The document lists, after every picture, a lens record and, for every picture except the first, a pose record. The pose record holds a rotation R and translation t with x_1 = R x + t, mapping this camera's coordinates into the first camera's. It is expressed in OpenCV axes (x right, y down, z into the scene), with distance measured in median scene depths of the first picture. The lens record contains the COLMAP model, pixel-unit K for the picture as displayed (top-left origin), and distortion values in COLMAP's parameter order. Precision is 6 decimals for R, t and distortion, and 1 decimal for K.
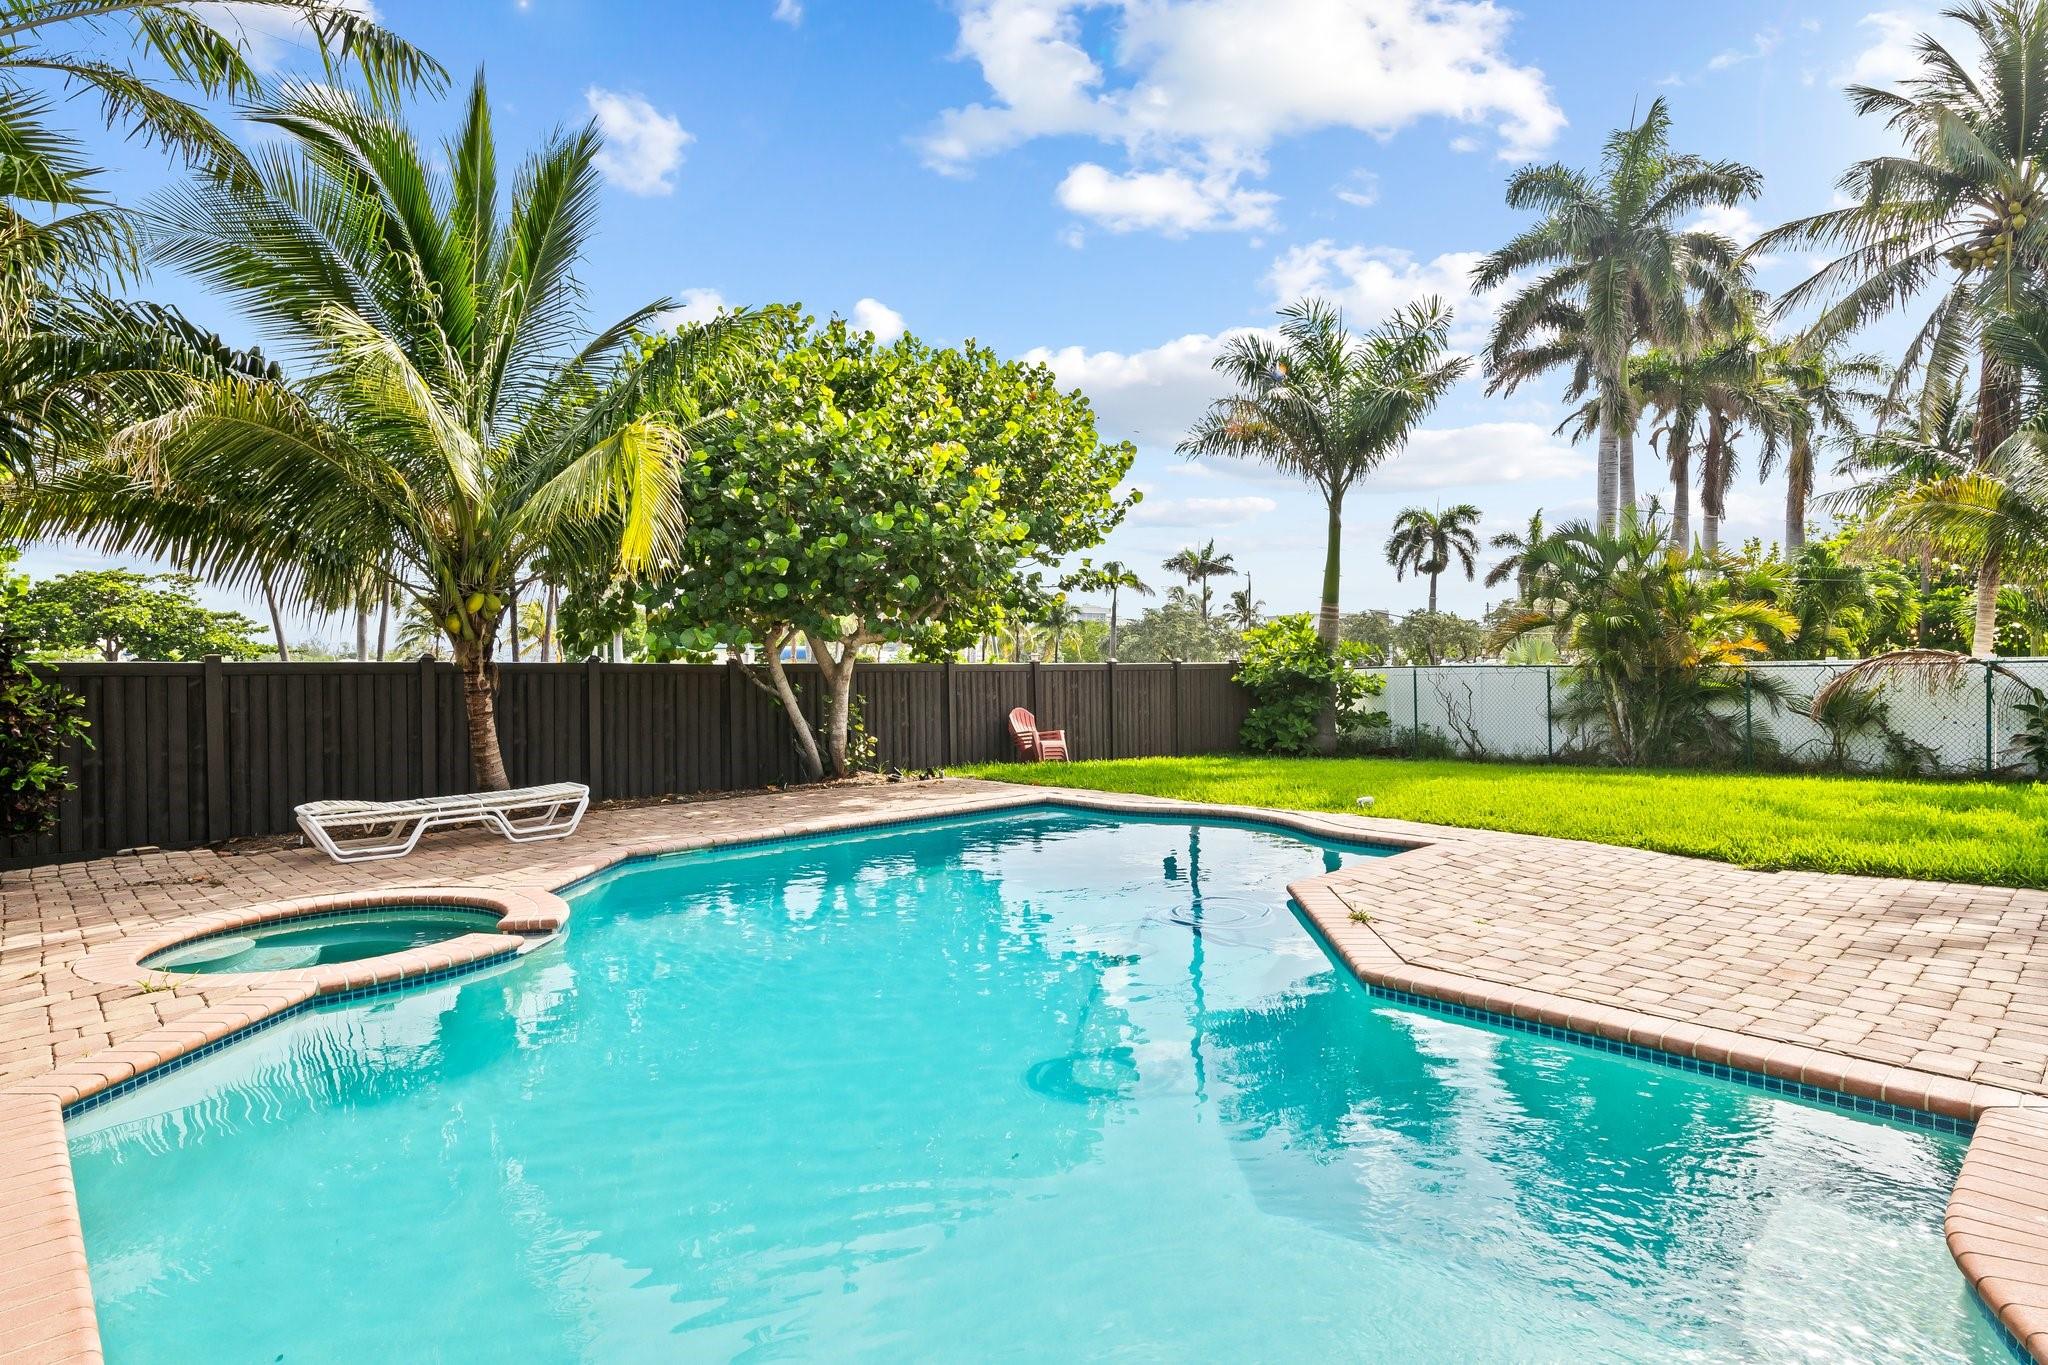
lens RADIAL K [[1072.2, 0, 1022.3], [0, 1072.2, 670.6], [0, 0, 1]] dist [0.015242, -0.001326]
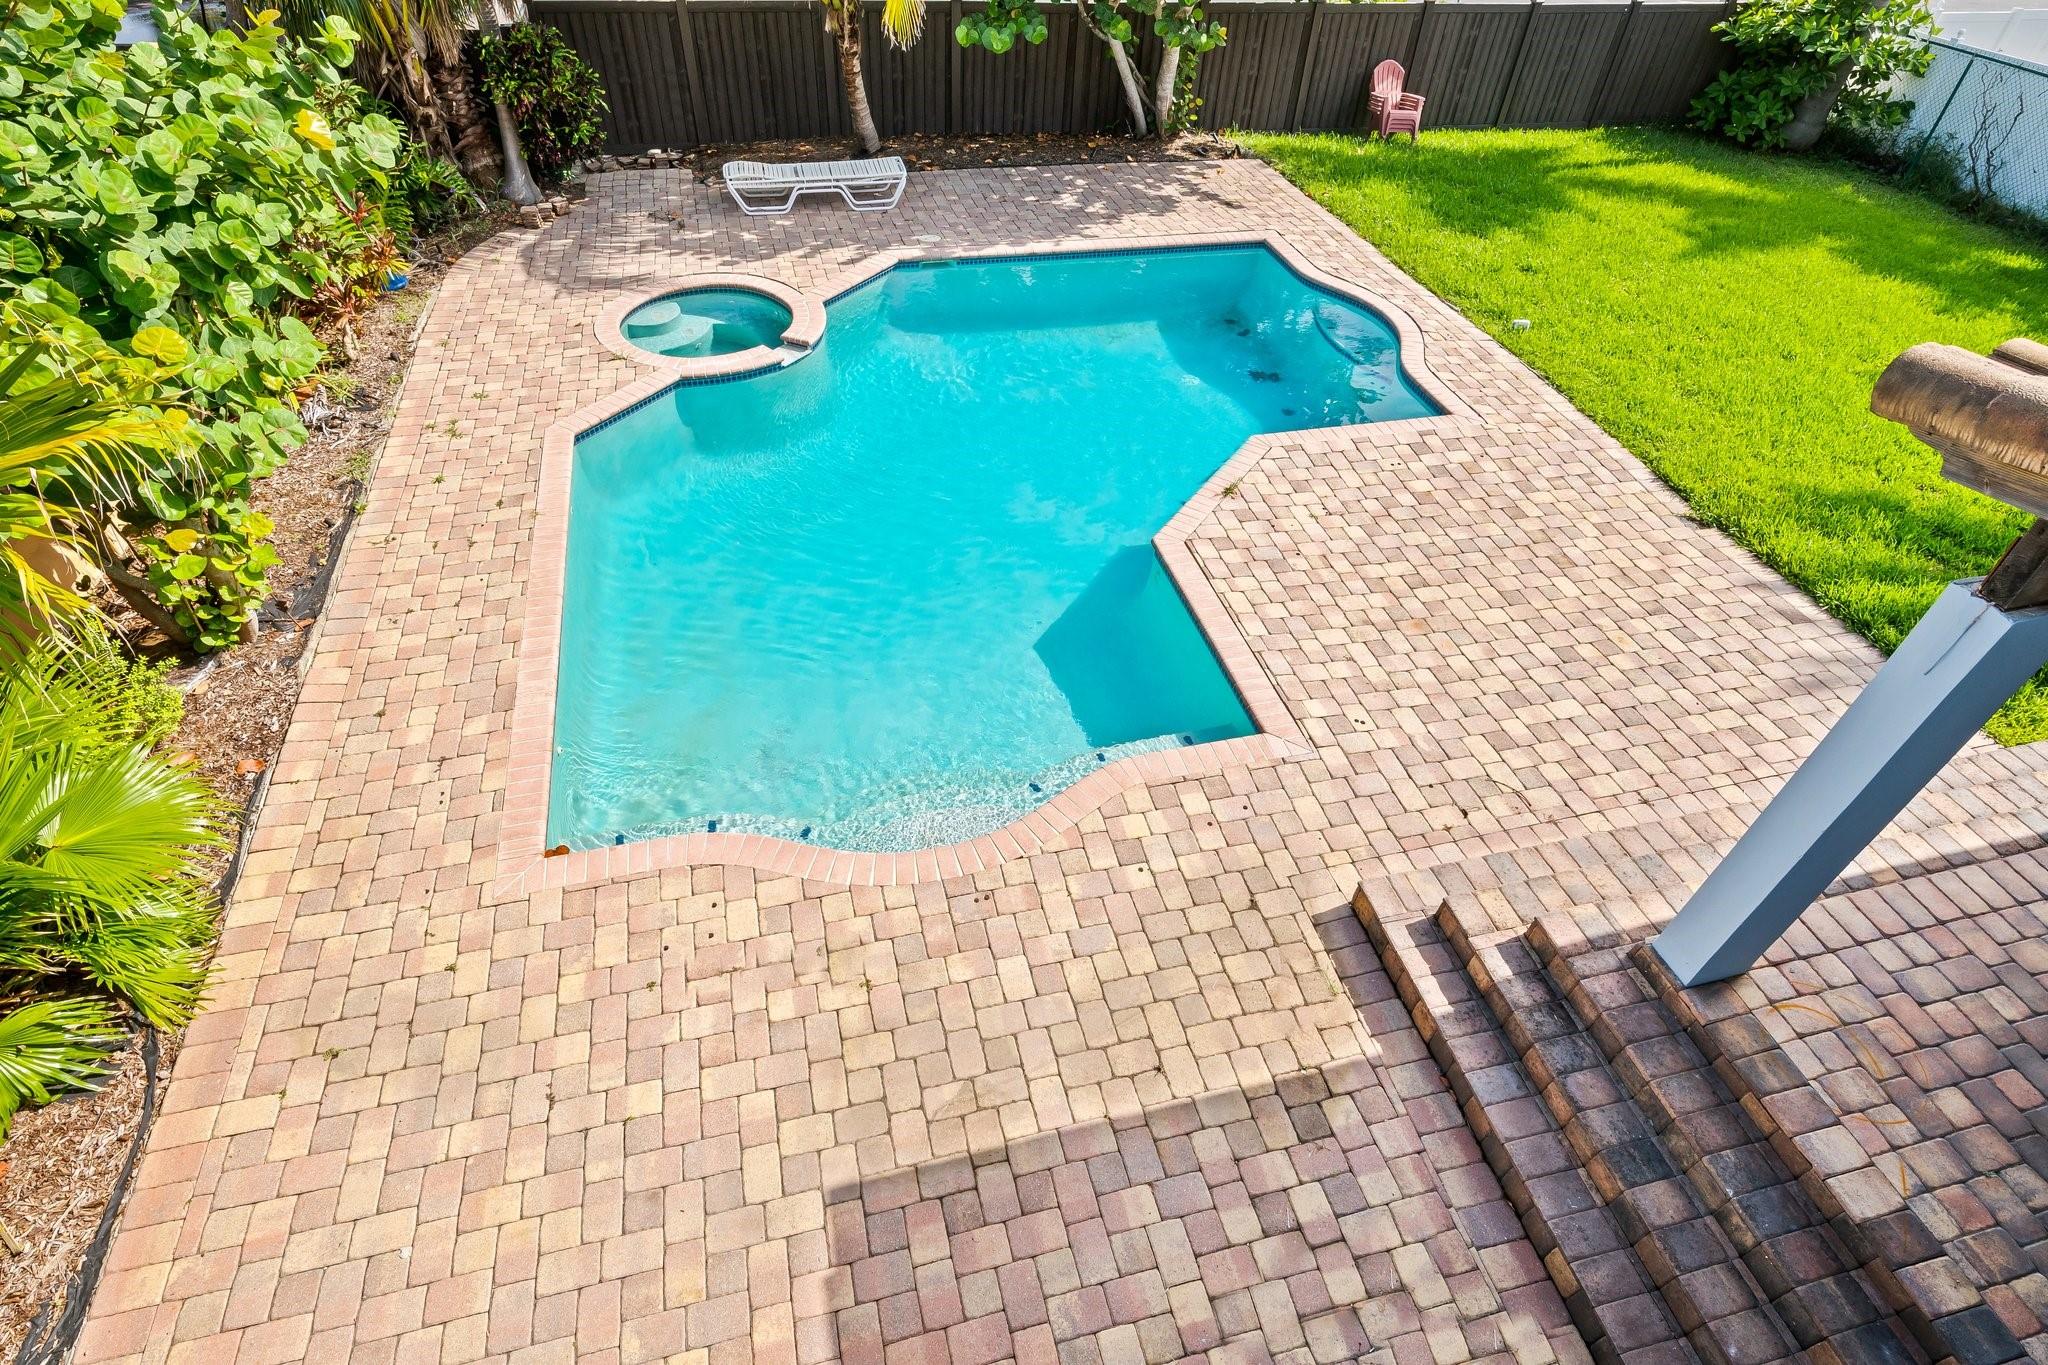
lens RADIAL K [[1072.2, 0, 1013.3], [0, 1072.2, 678.4], [0, 0, 1]] dist [0.015242, -0.001326]
pose [[0.867612, 0.365970, -0.336624, 0.342650], [-0.039009, 0.724991, 0.687653, -0.316864], [0.495710, -0.583485, 0.643287, -0.131364]]
